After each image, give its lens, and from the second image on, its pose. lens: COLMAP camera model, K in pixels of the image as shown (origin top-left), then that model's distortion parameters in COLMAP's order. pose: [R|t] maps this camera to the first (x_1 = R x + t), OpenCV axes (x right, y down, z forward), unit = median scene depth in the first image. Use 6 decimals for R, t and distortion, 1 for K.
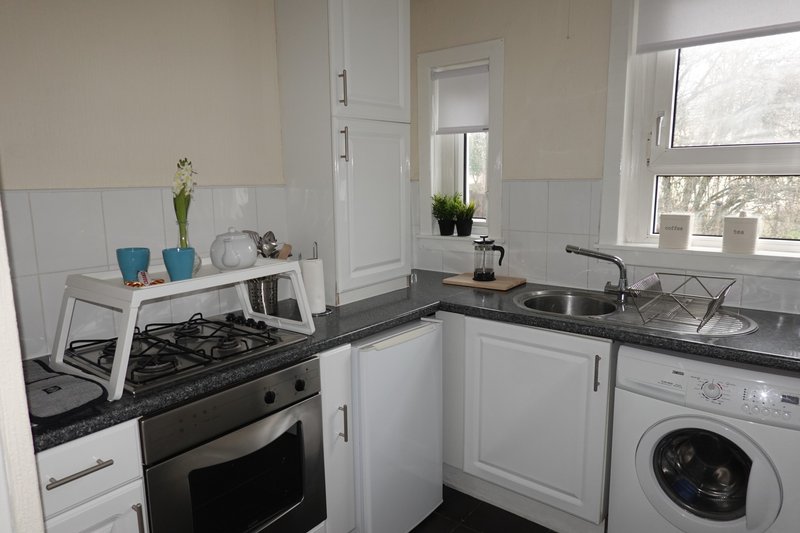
lens RADIAL K [[536.3, 0, 400.0], [0, 536.3, 266.5], [0, 0, 1]] dist [0.003293, 0.003404]
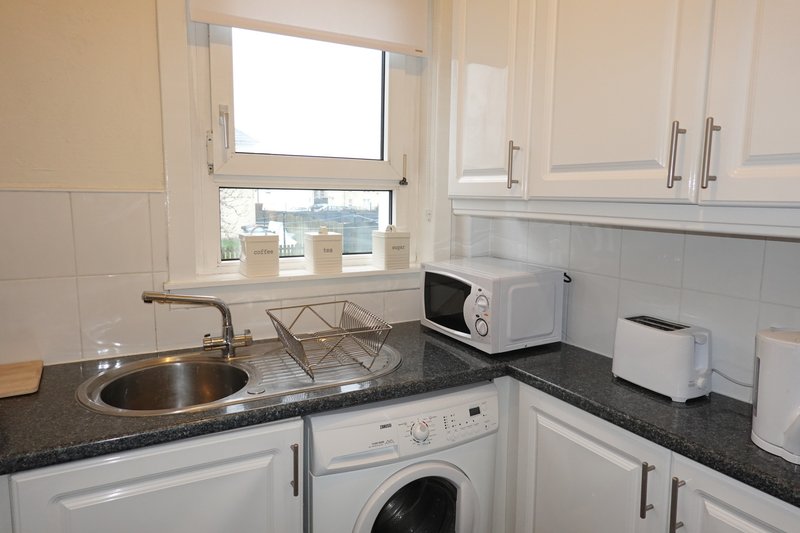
lens RADIAL K [[536.3, 0, 400.0], [0, 536.3, 266.5], [0, 0, 1]] dist [0.003293, 0.003404]
pose [[0.392175, -0.101167, 0.914311, -0.175673], [0.138269, 0.989125, 0.050138, -0.071457], [-0.909440, 0.106758, 0.401898, 0.568482]]
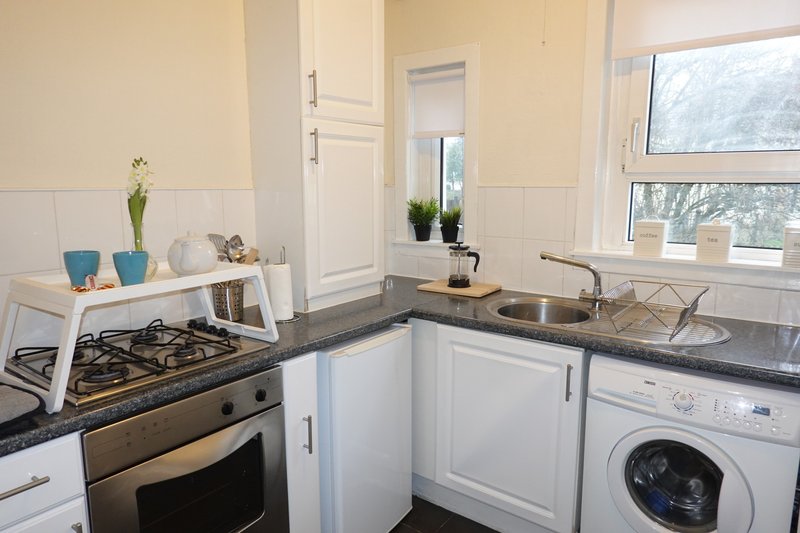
lens RADIAL K [[536.3, 0, 400.0], [0, 536.3, 266.5], [0, 0, 1]] dist [0.003293, 0.003404]
pose [[0.999673, 0.007162, 0.024551, 0.033246], [-0.006906, 0.999921, -0.010497, -0.000757], [-0.024624, 0.010324, 0.999643, 0.027192]]
